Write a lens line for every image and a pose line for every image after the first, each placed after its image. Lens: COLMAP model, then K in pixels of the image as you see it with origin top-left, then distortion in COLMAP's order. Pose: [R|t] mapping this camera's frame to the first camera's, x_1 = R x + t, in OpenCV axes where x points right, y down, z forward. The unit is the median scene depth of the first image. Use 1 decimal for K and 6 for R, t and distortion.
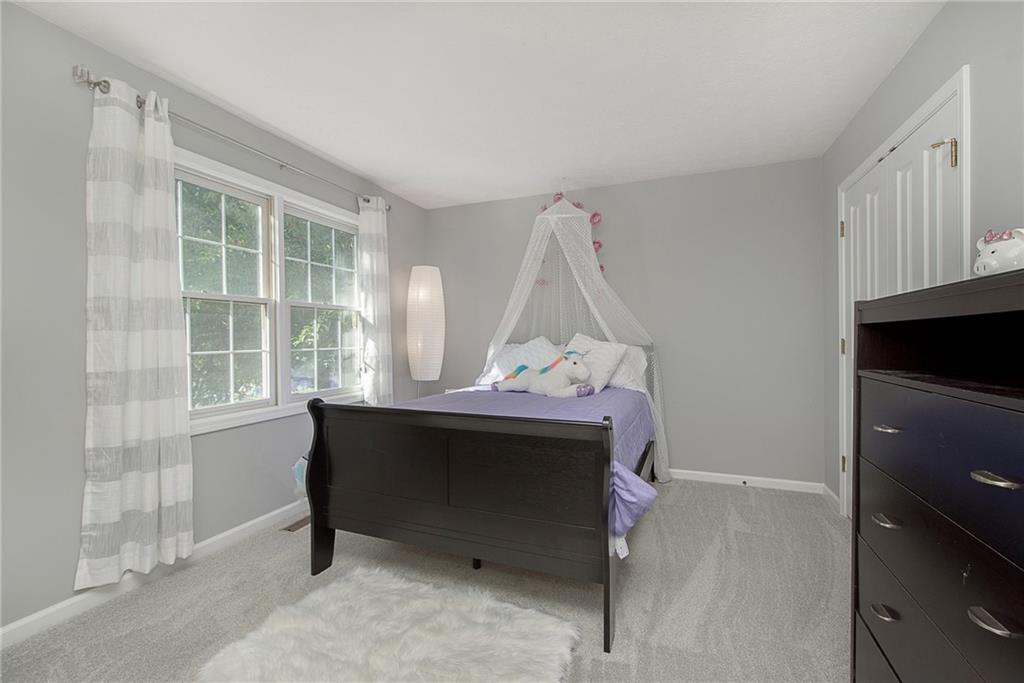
lens RADIAL K [[437.4, 0, 508.8], [0, 437.4, 339.4], [0, 0, 1]] dist [0.000820, 0.000170]
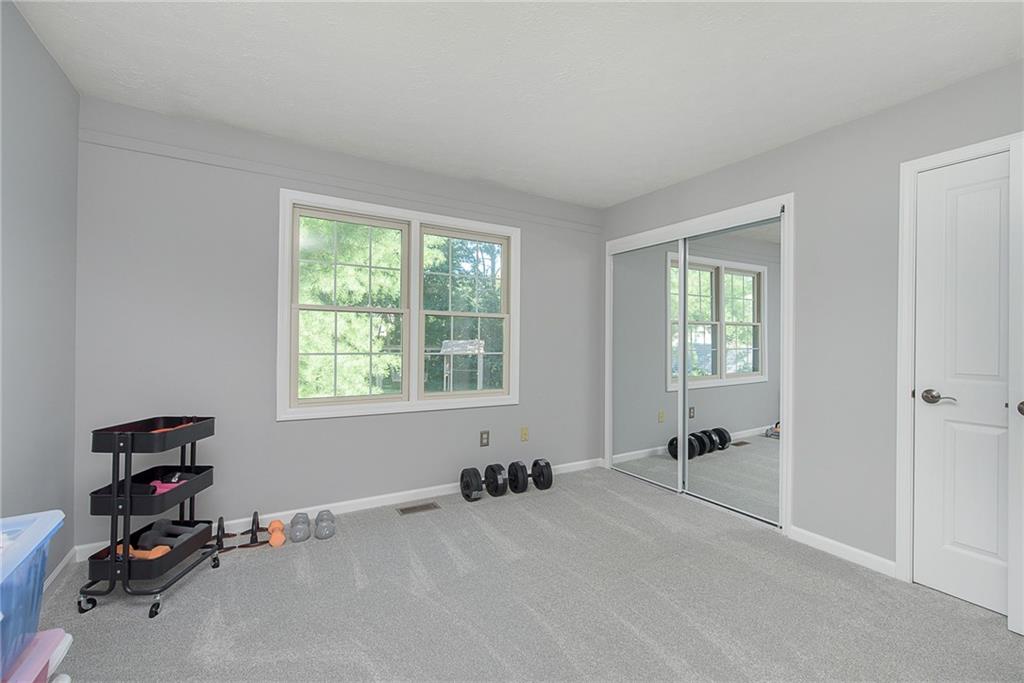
lens RADIAL K [[437.4, 0, 508.8], [0, 437.4, 339.4], [0, 0, 1]] dist [0.000820, 0.000170]
pose [[0.789882, 0.006532, -0.613224, 0.355090], [-0.012463, 0.999908, -0.005403, -0.007893], [0.613132, 0.011910, 0.789891, 0.226020]]
